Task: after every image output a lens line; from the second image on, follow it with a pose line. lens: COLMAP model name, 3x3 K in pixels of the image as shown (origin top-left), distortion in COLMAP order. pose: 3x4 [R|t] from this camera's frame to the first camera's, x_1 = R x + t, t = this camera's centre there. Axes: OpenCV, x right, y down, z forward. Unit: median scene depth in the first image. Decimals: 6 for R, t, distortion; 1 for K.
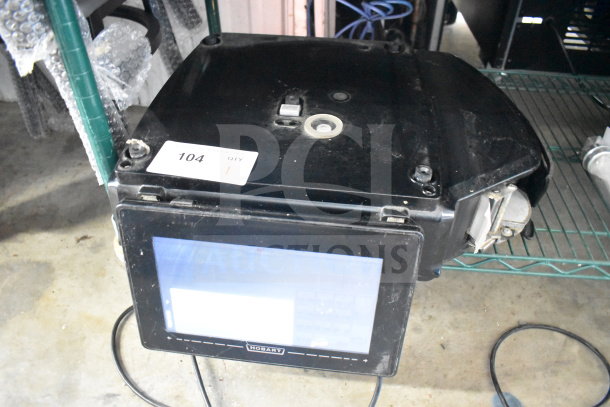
lens RADIAL K [[470.8, 0, 303.9], [0, 470.8, 205.4], [0, 0, 1]] dist [-0.085088, 0.008899]
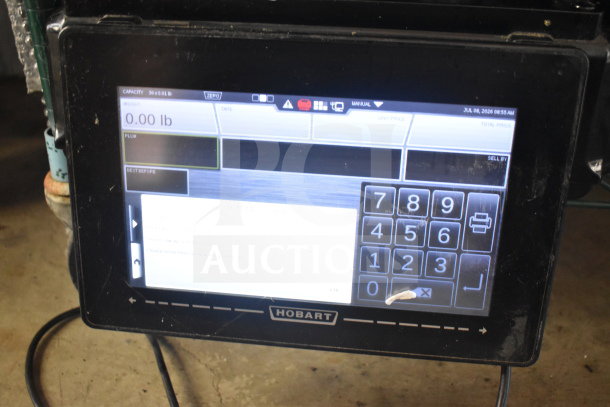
lens RADIAL K [[653.8, 0, 306.6], [0, 653.8, 201.8], [0, 0, 1]] dist [-0.057937, 0.000000]
pose [[0.999996, -0.002089, 0.001846, -0.072415], [0.002391, 0.983231, -0.182350, 0.289114], [-0.001434, 0.182354, 0.983232, 0.182626]]
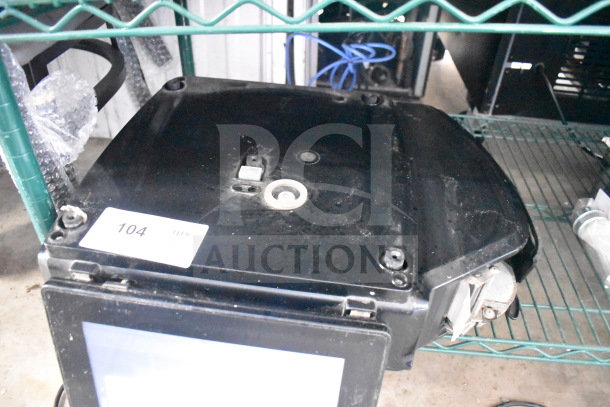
lens RADIAL K [[470.8, 0, 301.2], [0, 470.8, 203.9], [0, 0, 1]] dist [-0.085088, 0.008899]
pose [[0.999406, 0.029268, 0.018178, 0.050436], [-0.028423, 0.998577, -0.045130, -0.101559], [-0.019473, 0.044586, 0.998816, 0.099777]]
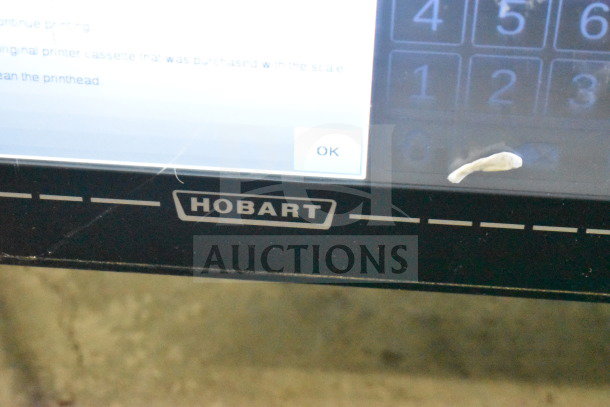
lens RADIAL K [[1390.1, 0, 306.5], [0, 1390.1, 203.3], [0, 0, 1]] dist [0.083853, 0.000000]
pose [[0.999217, -0.033204, 0.021522, -0.064627], [0.030986, 0.994875, 0.096251, 0.216755], [-0.024608, -0.095509, 0.995124, 0.266297]]
